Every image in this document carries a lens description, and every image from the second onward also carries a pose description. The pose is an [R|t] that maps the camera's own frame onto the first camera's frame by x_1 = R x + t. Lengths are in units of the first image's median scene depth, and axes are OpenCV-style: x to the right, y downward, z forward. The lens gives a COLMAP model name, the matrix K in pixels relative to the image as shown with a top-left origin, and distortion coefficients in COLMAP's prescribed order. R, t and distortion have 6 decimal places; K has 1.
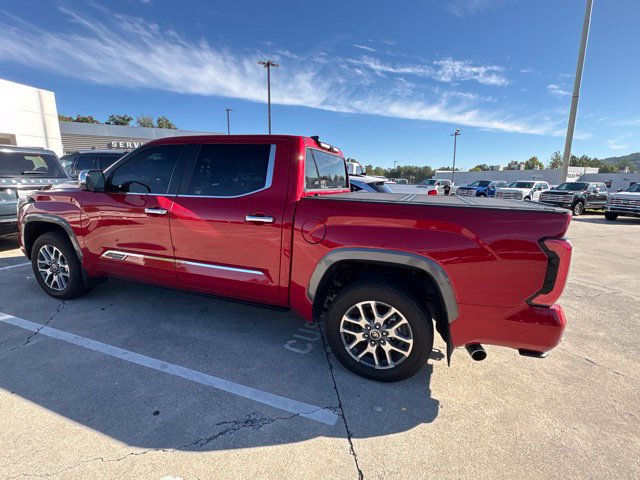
lens RADIAL K [[303.0, 0, 319.5], [0, 303.0, 240.8], [0, 0, 1]] dist [0.002528, -0.001116]
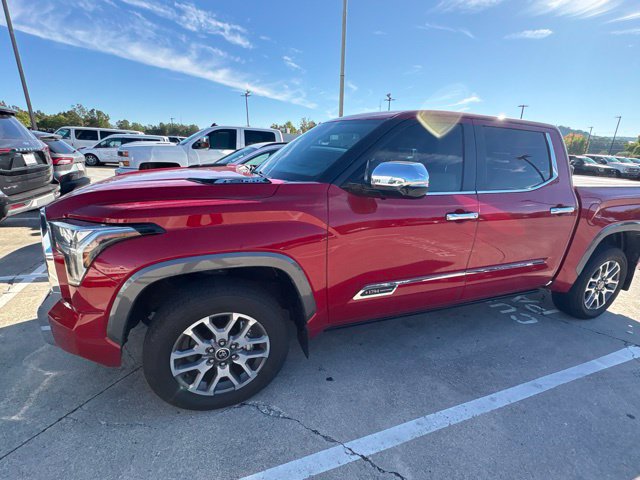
lens RADIAL K [[303.0, 0, 319.0], [0, 303.0, 241.8], [0, 0, 1]] dist [0.002528, -0.001116]
pose [[0.754319, -0.191177, 0.628056, -1.096091], [0.109979, 0.979940, 0.166200, -0.169130], [-0.647231, -0.056295, 0.760212, 0.555612]]
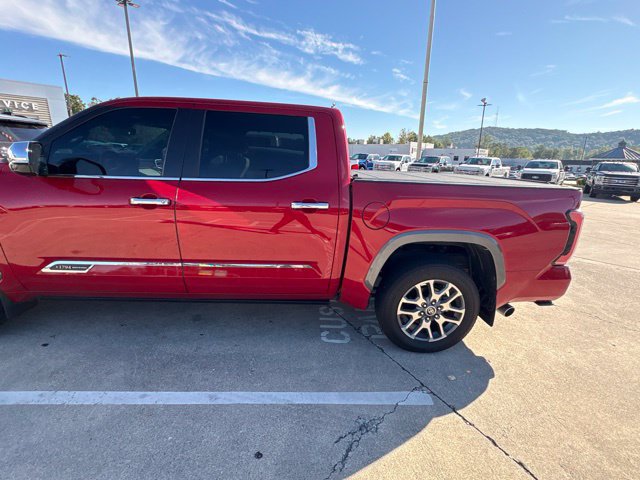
lens RADIAL K [[303.0, 0, 318.8], [0, 303.0, 241.5], [0, 0, 1]] dist [0.002528, -0.001116]
pose [[0.922020, -0.097714, 0.374608, -0.378886], [0.062915, 0.992580, 0.104056, -0.044189], [-0.381996, -0.072373, 0.921326, 0.137527]]
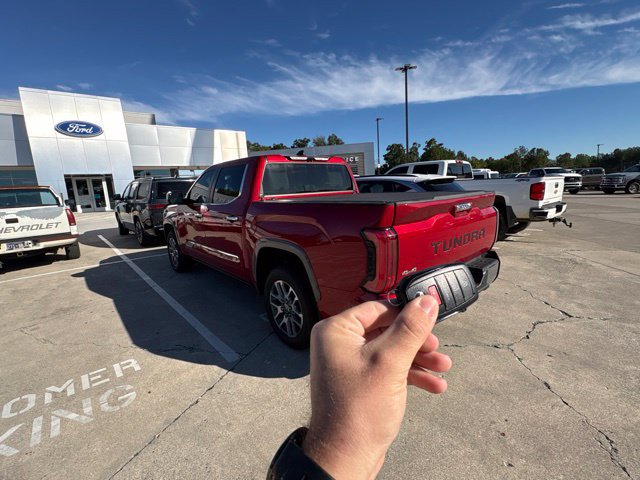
lens RADIAL K [[303.0, 0, 319.8], [0, 303.0, 241.8], [0, 0, 1]] dist [0.002528, -0.001116]
pose [[0.864904, 0.017674, -0.501625, 0.646507], [-0.023488, 0.999710, -0.005276, 0.025873], [0.501387, 0.016346, 0.865069, -0.012674]]
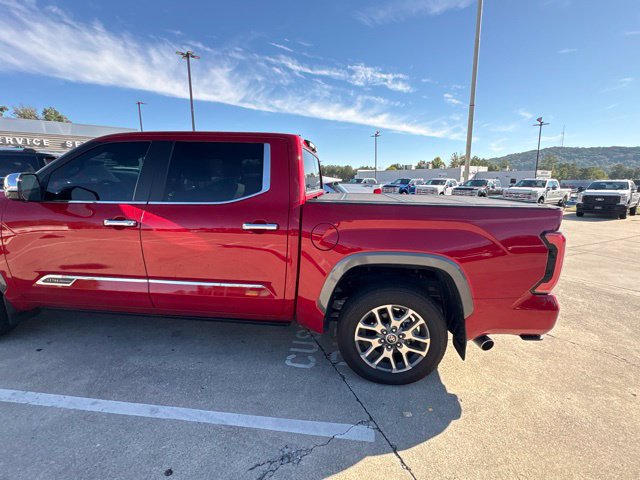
lens RADIAL K [[303.0, 0, 319.3], [0, 303.0, 241.3], [0, 0, 1]] dist [0.002528, -0.001116]
pose [[0.971000, -0.059503, 0.231558, -0.176783], [0.058657, 0.998223, 0.010541, -0.021321], [-0.231774, 0.003347, 0.972764, 0.066754]]
